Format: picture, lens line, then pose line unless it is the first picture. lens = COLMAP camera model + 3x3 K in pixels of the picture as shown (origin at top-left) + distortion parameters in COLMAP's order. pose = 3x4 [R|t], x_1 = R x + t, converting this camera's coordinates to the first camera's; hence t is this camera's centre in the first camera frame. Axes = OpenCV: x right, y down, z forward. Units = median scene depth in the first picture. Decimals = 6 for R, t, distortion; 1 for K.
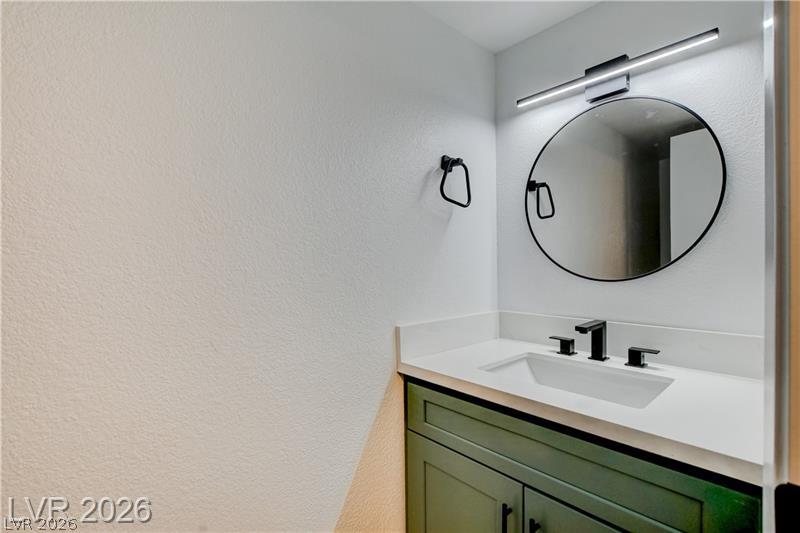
lens RADIAL K [[376.3, 0, 402.5], [0, 376.3, 268.3], [0, 0, 1]] dist [0.011616, 0.001290]
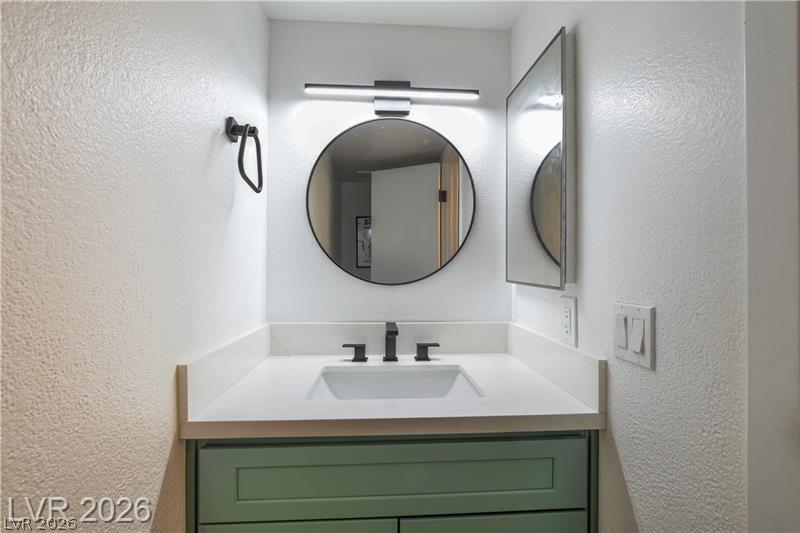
lens RADIAL K [[376.3, 0, 399.7], [0, 376.3, 264.1], [0, 0, 1]] dist [0.011616, 0.001290]
pose [[0.627376, 0.019435, 0.778474, -0.274187], [-0.001676, 0.999720, -0.023608, 0.000441], [-0.778714, 0.013506, 0.627233, 0.317872]]
